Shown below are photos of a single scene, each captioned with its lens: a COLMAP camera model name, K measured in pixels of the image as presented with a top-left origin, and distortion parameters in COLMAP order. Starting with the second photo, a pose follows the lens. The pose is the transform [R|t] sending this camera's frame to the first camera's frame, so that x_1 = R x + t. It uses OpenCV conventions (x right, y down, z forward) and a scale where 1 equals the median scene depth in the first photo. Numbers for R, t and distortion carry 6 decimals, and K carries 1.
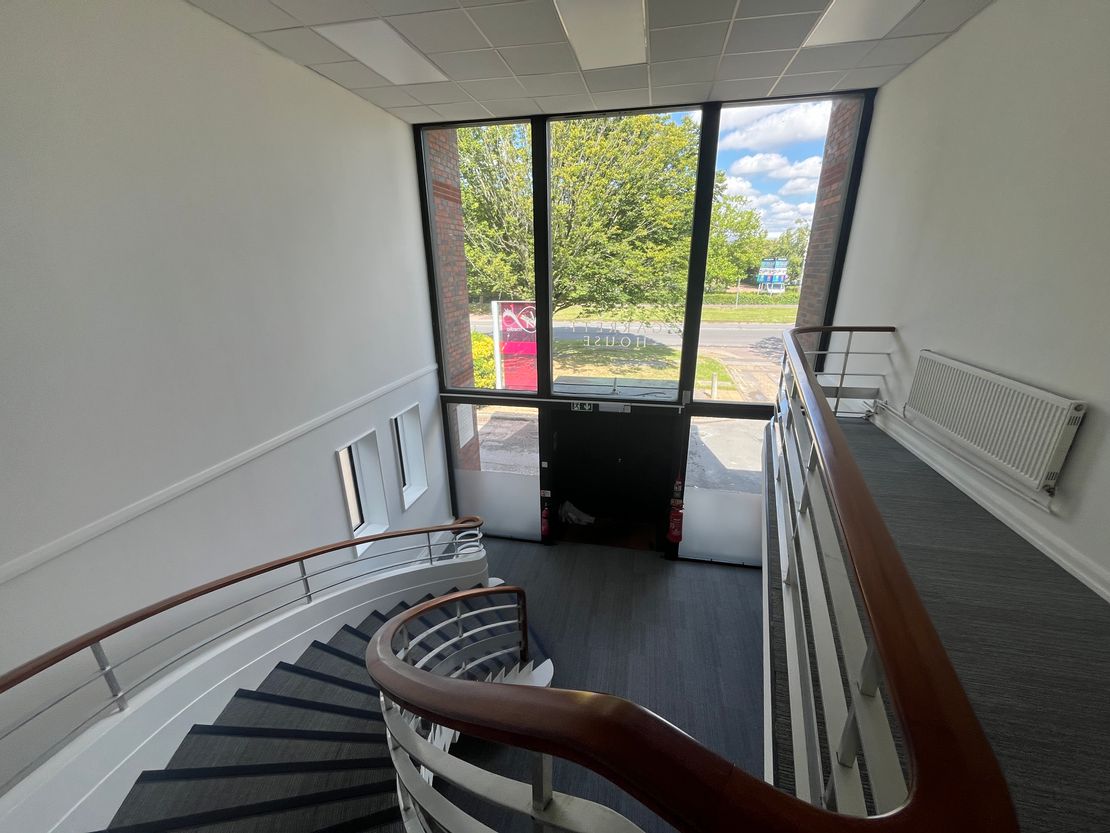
lens RADIAL K [[450.2, 0, 552.8], [0, 450.2, 419.8], [0, 0, 1]] dist [-0.003339, 0.000533]
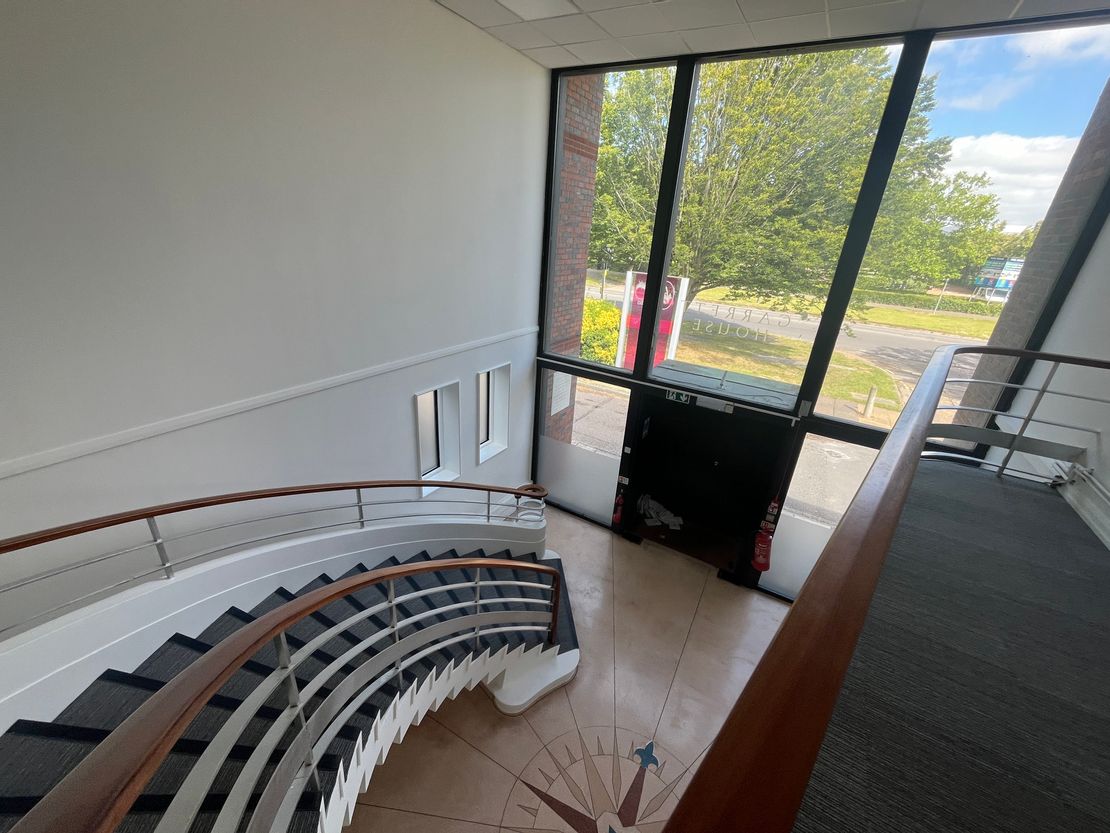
lens RADIAL K [[450.2, 0, 553.9], [0, 450.2, 418.9], [0, 0, 1]] dist [-0.003339, 0.000533]
pose [[0.941479, 0.198874, -0.272149, 0.087246], [-0.182600, 0.979580, 0.084142, -0.016324], [0.283326, -0.029523, 0.958569, 0.067159]]
